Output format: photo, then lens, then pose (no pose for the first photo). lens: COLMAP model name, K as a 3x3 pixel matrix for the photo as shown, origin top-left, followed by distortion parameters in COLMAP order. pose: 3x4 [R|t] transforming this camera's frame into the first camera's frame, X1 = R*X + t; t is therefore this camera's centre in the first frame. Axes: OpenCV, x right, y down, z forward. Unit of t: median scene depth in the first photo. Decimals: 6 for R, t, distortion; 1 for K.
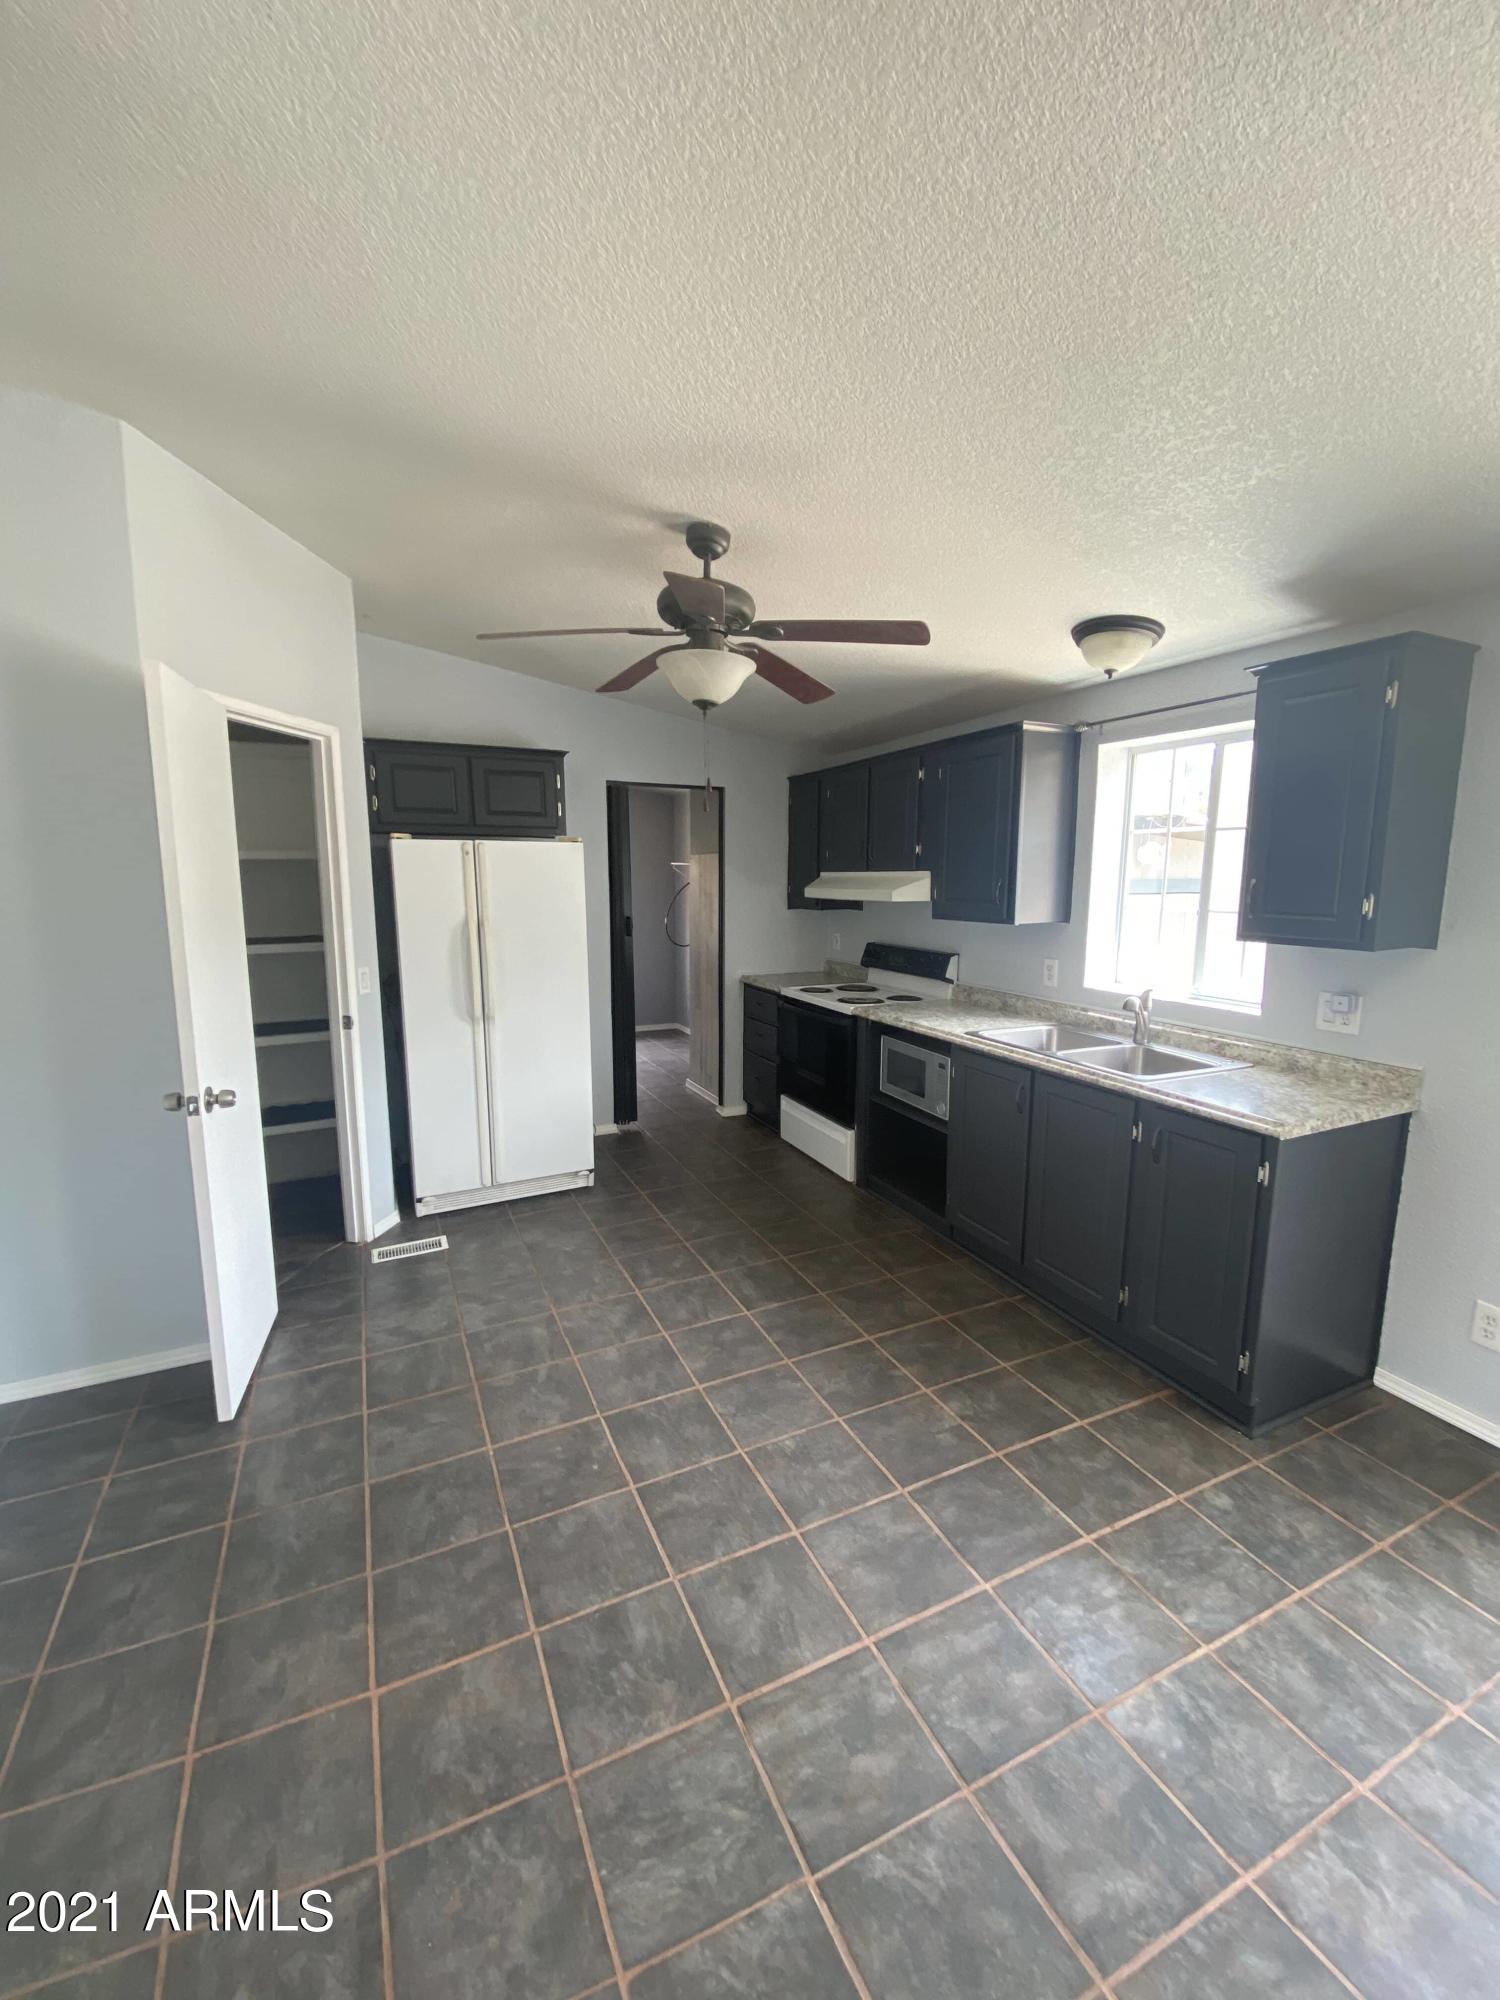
lens RADIAL K [[808.0, 0, 753.0], [0, 808.0, 1002.3], [0, 0, 1]] dist [0.009127, -0.014872]
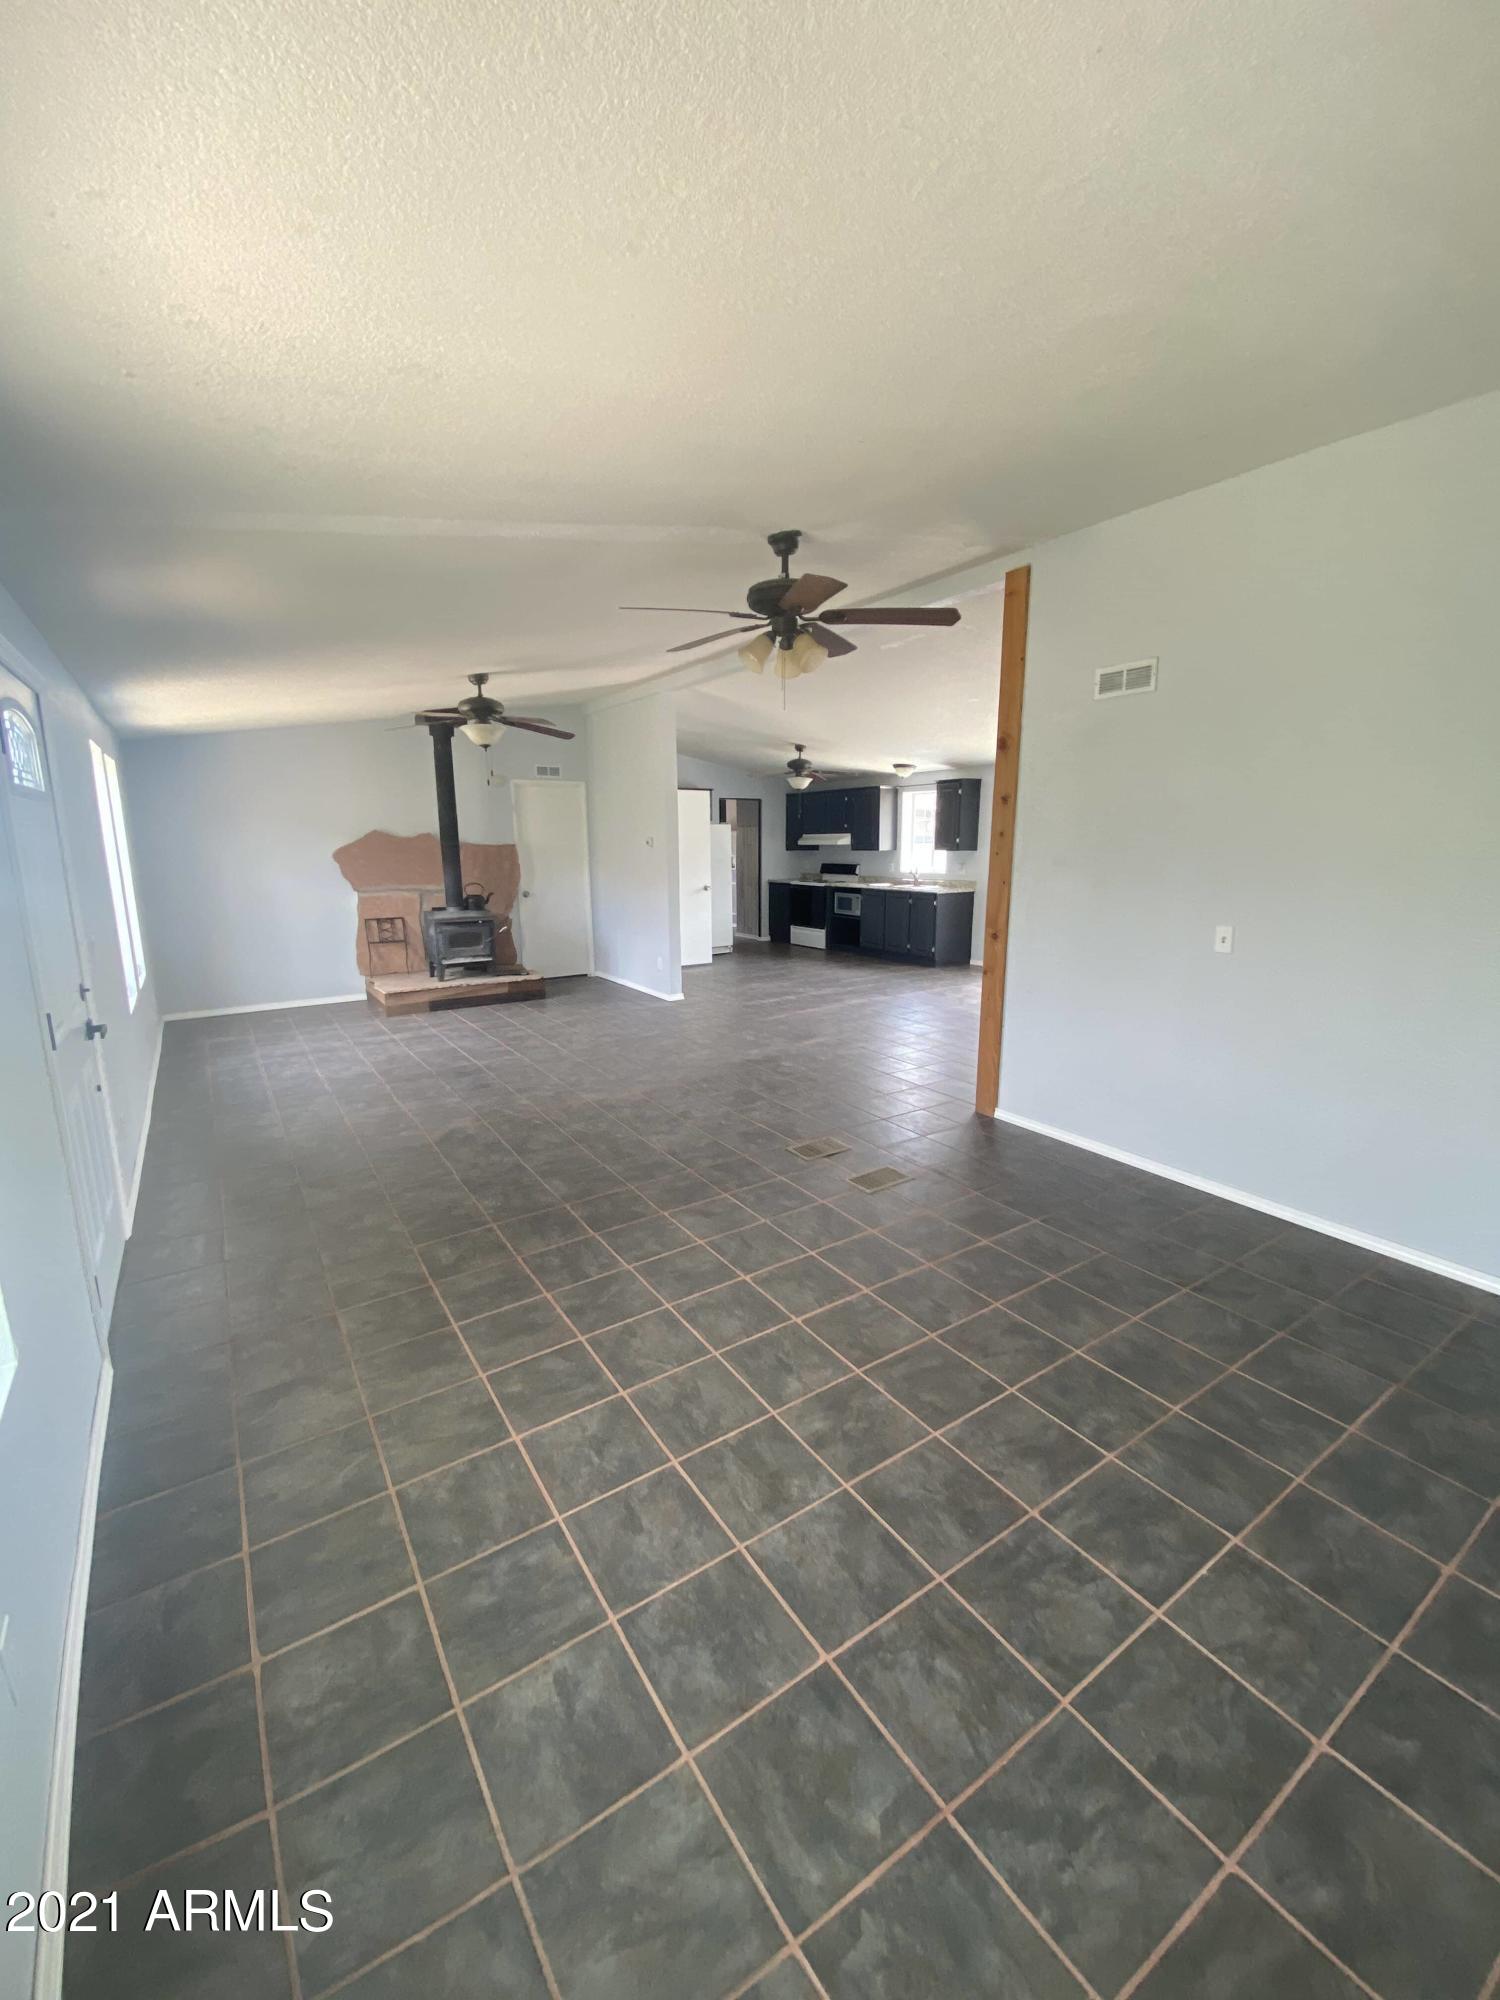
lens RADIAL K [[808.0, 0, 746.5], [0, 808.0, 987.5], [0, 0, 1]] dist [0.009127, -0.014872]
pose [[0.988966, -0.036159, 0.143661, -0.720719], [0.032929, 0.999150, 0.024800, 0.374830], [-0.144436, -0.019796, 0.989316, -2.238675]]
